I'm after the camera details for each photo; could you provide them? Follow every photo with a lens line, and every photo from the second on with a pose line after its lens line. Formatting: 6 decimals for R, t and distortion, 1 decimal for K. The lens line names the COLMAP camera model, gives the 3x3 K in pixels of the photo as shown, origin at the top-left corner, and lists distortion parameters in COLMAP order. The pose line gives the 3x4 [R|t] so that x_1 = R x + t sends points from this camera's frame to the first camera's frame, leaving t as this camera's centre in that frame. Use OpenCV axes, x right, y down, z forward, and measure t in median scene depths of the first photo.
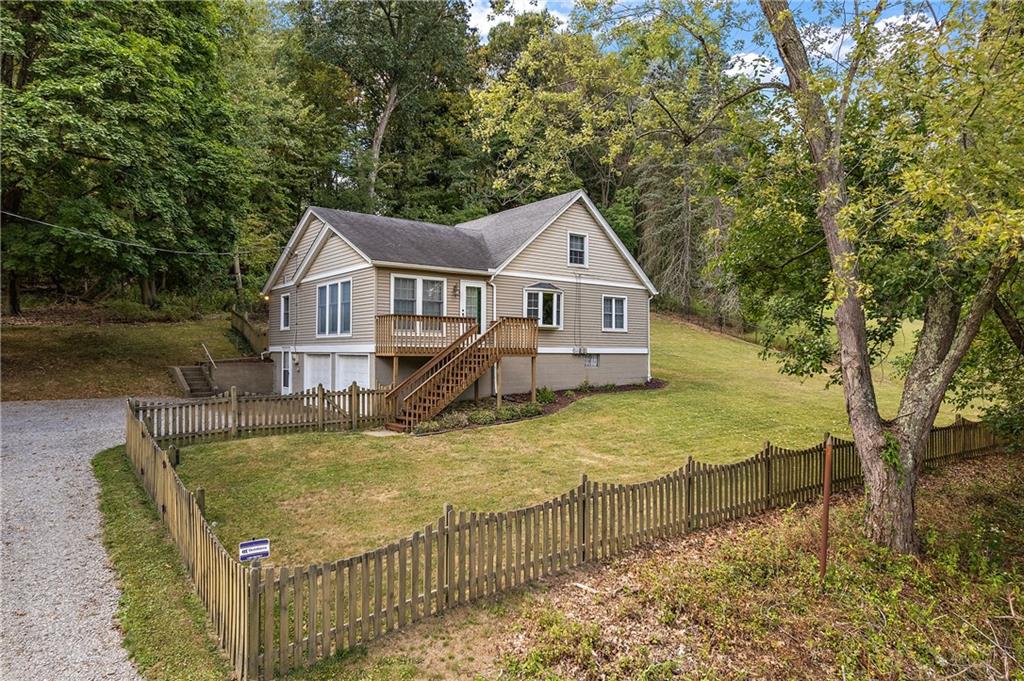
lens RADIAL K [[642.1, 0, 532.6], [0, 642.1, 344.7], [0, 0, 1]] dist [-0.041361, 0.014033]
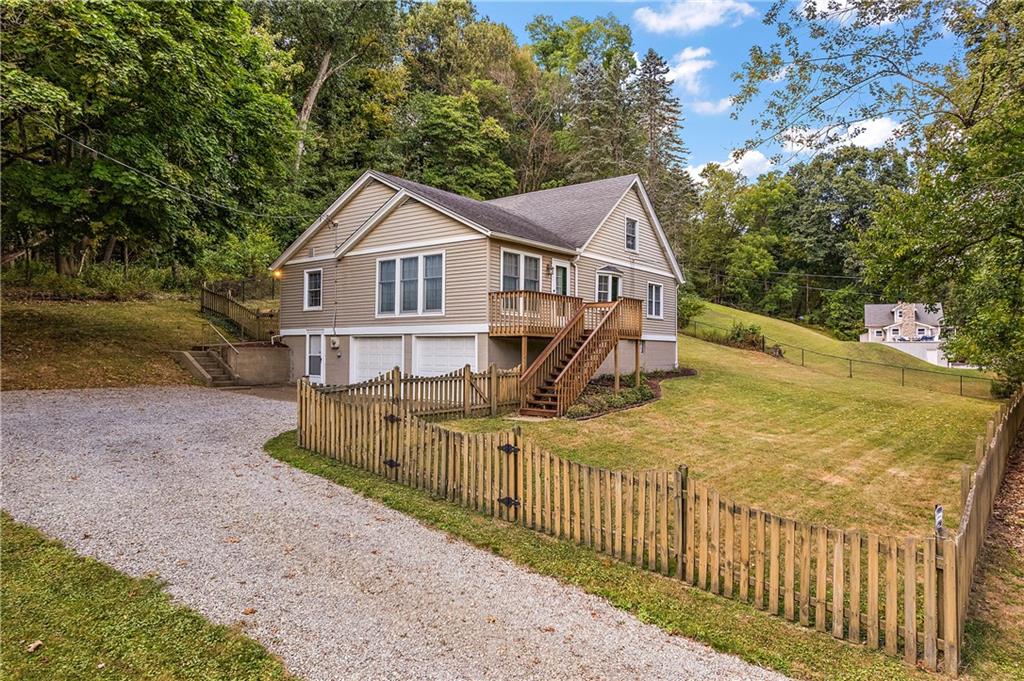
lens RADIAL K [[642.1, 0, 518.9], [0, 642.1, 342.2], [0, 0, 1]] dist [-0.041361, 0.014033]
pose [[0.972485, 0.008430, 0.232812, -0.367184], [-0.008292, 0.999964, -0.001568, 0.023786], [-0.232817, -0.000405, 0.972521, 0.088184]]
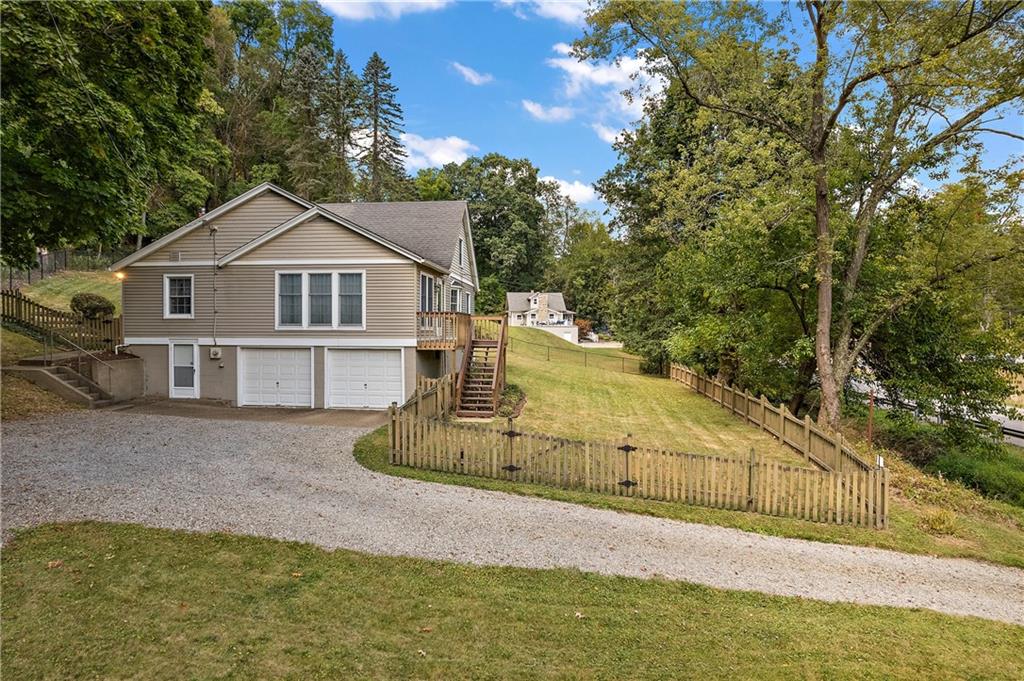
lens RADIAL K [[642.1, 0, 495.5], [0, 642.1, 335.5], [0, 0, 1]] dist [-0.041361, 0.014033]
pose [[0.708251, -0.008011, 0.705915, -0.788662], [-0.011267, 0.999680, 0.022649, -0.027511], [-0.705871, -0.023995, 0.707934, 0.146637]]
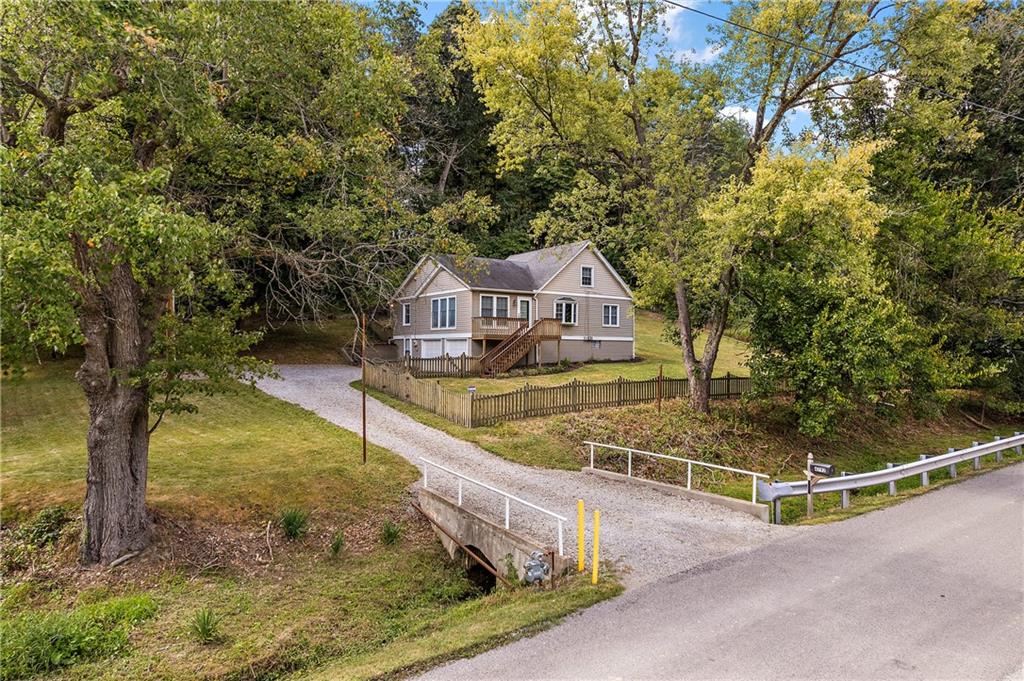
lens RADIAL K [[642.1, 0, 532.8], [0, 642.1, 346.4], [0, 0, 1]] dist [-0.041361, 0.014033]
pose [[0.998746, 0.002971, -0.049978, 0.016354], [-0.002659, 0.999977, 0.006311, 0.022158], [0.049995, -0.006170, 0.998730, -0.710943]]
